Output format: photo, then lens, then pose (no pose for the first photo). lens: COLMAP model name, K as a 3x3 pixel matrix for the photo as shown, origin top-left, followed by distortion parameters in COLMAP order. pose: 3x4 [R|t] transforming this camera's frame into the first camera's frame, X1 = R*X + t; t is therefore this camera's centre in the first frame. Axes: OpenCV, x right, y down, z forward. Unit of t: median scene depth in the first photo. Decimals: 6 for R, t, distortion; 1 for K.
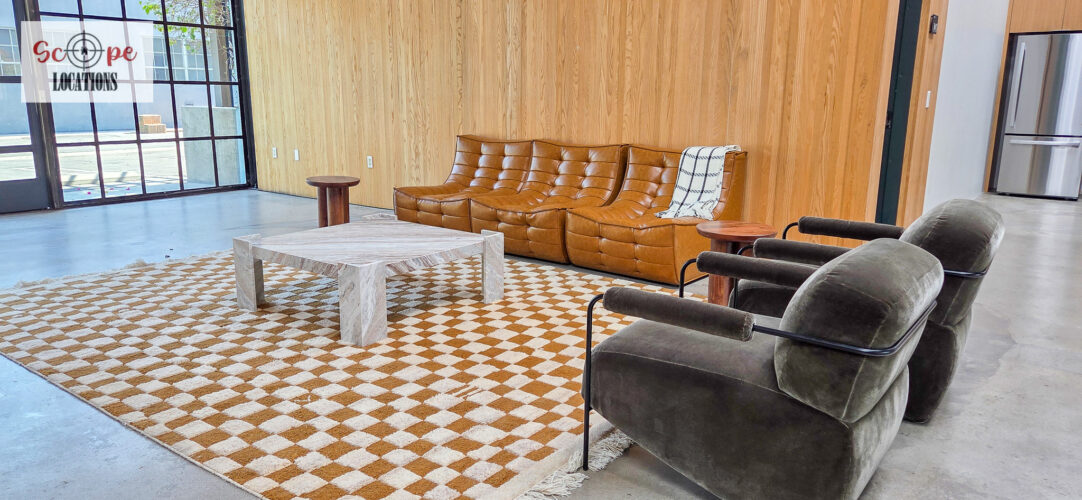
lens RADIAL K [[722.0, 0, 527.2], [0, 722.0, 244.3], [0, 0, 1]] dist [0.073609, -0.056477]
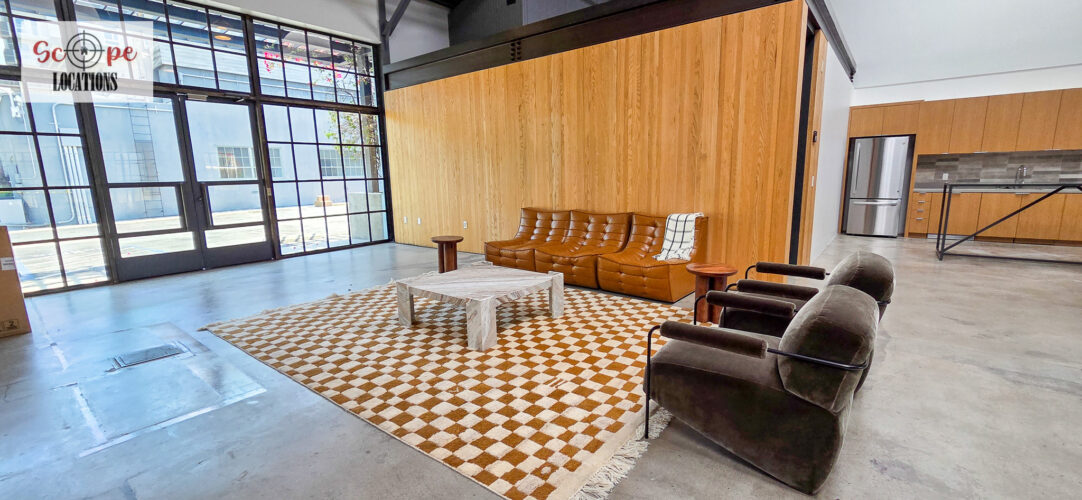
lens RADIAL K [[443.4, 0, 543.3], [0, 443.4, 246.9], [0, 0, 1]] dist [0.004655, -0.000382]
pose [[0.999679, -0.024818, -0.005064, -0.062233], [0.024591, 0.998861, -0.040897, -0.031069], [0.006073, 0.040760, 0.999151, 0.020619]]
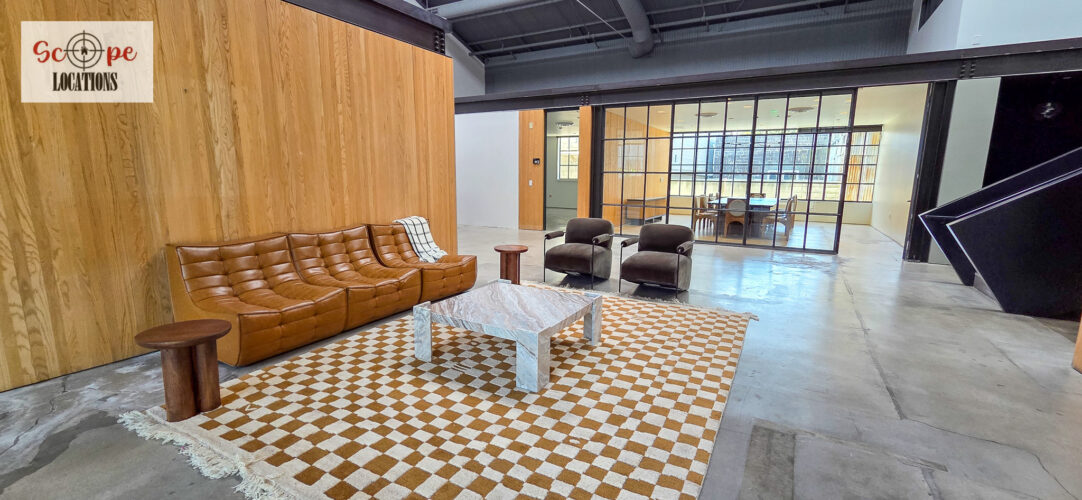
lens RADIAL K [[443.4, 0, 541.6], [0, 443.4, 248.9], [0, 0, 1]] dist [0.004655, -0.000382]
pose [[-0.136833, -0.173298, 0.975318, -0.887956], [0.194198, 0.960780, 0.197960, -0.227115], [-0.971372, 0.216493, -0.097812, 0.873372]]
